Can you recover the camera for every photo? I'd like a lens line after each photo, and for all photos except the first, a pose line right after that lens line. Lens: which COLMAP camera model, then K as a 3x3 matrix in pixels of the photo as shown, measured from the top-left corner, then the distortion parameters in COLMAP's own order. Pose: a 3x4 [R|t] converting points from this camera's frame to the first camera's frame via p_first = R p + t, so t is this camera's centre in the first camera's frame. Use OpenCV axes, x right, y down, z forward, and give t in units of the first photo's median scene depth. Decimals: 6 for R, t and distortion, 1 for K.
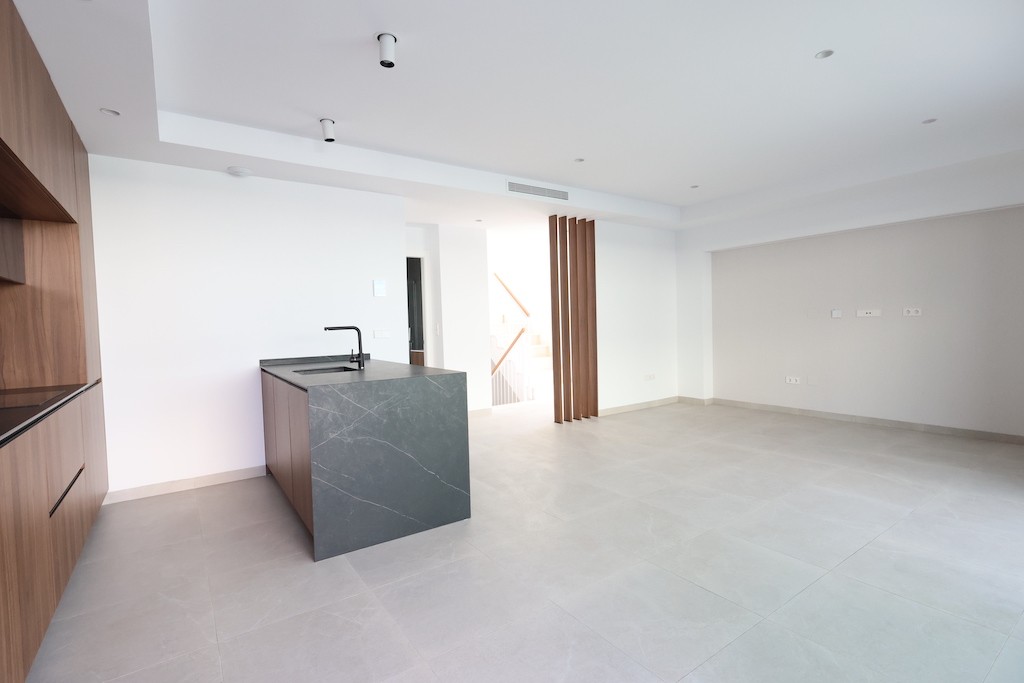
lens RADIAL K [[482.8, 0, 515.4], [0, 482.8, 341.4], [0, 0, 1]] dist [0.002004, -0.000024]
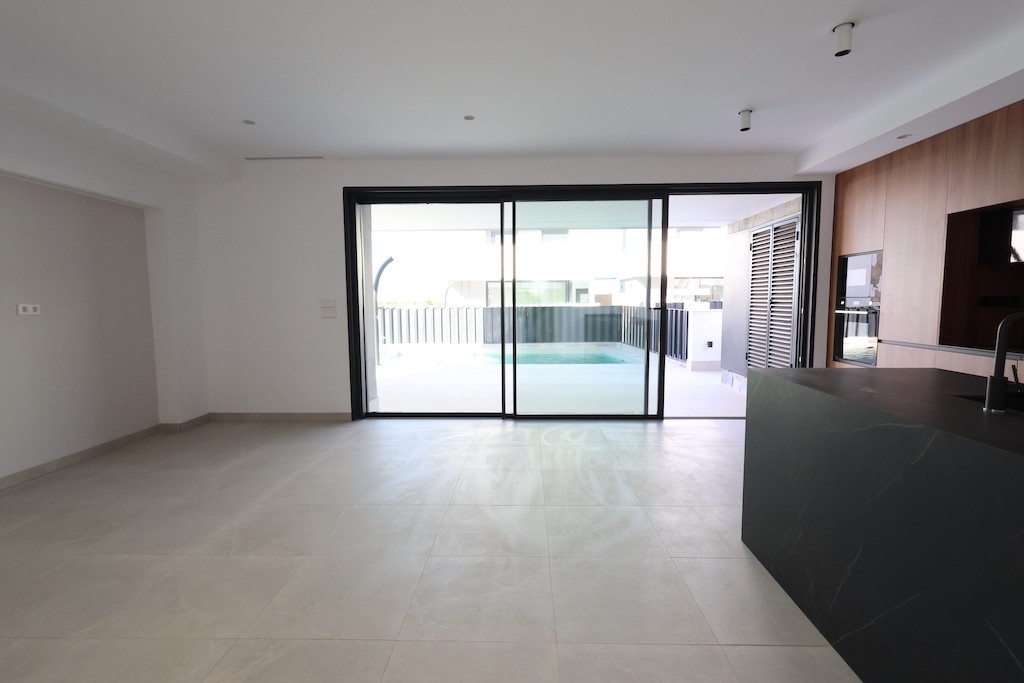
lens RADIAL K [[482.8, 0, 515.4], [0, 482.8, 341.4], [0, 0, 1]] dist [0.002004, -0.000024]
pose [[-0.801398, -0.021702, 0.597738, -0.238598], [0.049315, 0.993542, 0.102190, -0.074589], [-0.596095, 0.111372, -0.795152, 1.640682]]
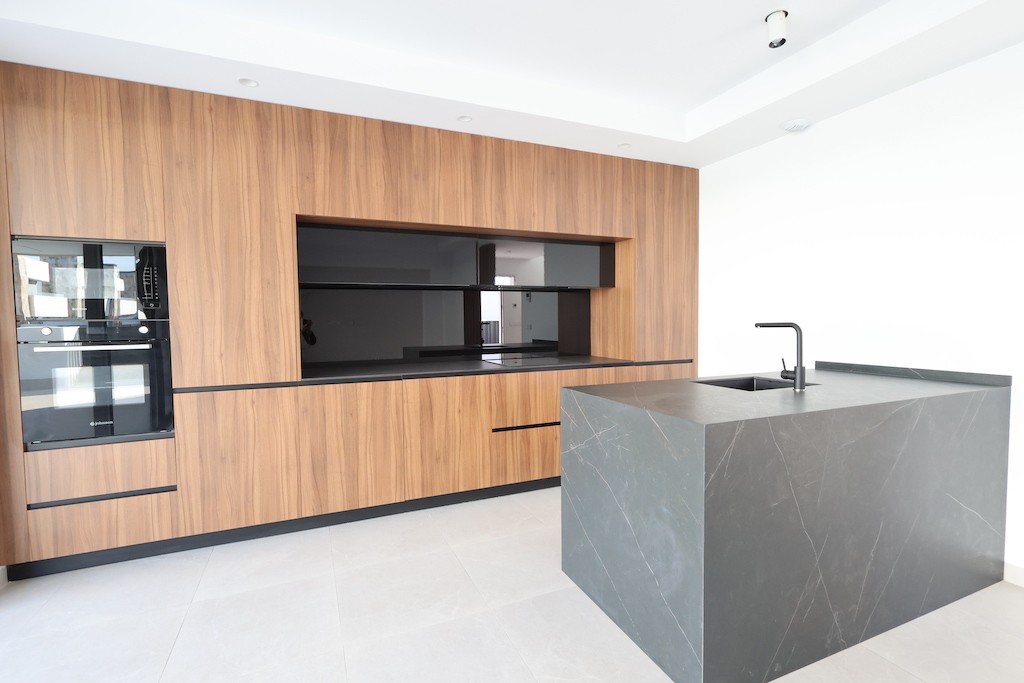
lens RADIAL K [[473.3, 0, 516.2], [0, 473.3, 341.2], [0, 0, 1]] dist [0.000351, 0.000300]
pose [[-0.204884, 0.071422, -0.976177, 0.356352], [-0.018202, 0.996884, 0.076757, -0.049037], [0.978617, 0.033495, -0.202945, 0.787797]]
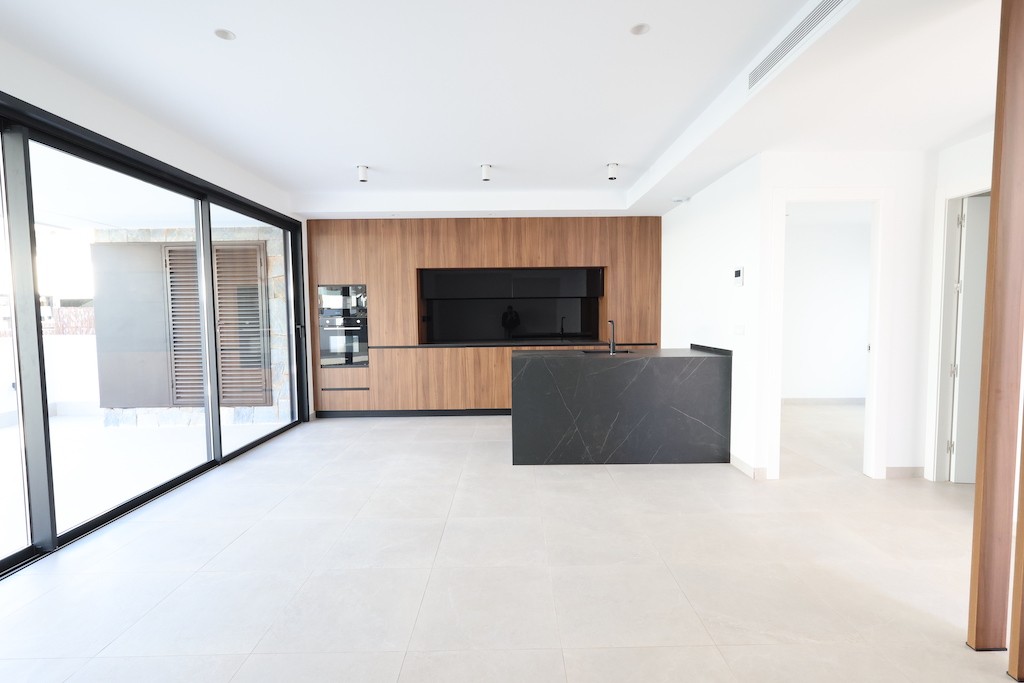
lens RADIAL K [[473.9, 0, 514.3], [0, 473.9, 341.9], [0, 0, 1]] dist [-0.000784, -0.000260]
pose [[-0.569856, 0.081933, -0.817650, 0.859392], [-0.004245, 0.994710, 0.102634, -0.105532], [0.821734, 0.061958, -0.566494, 1.530069]]
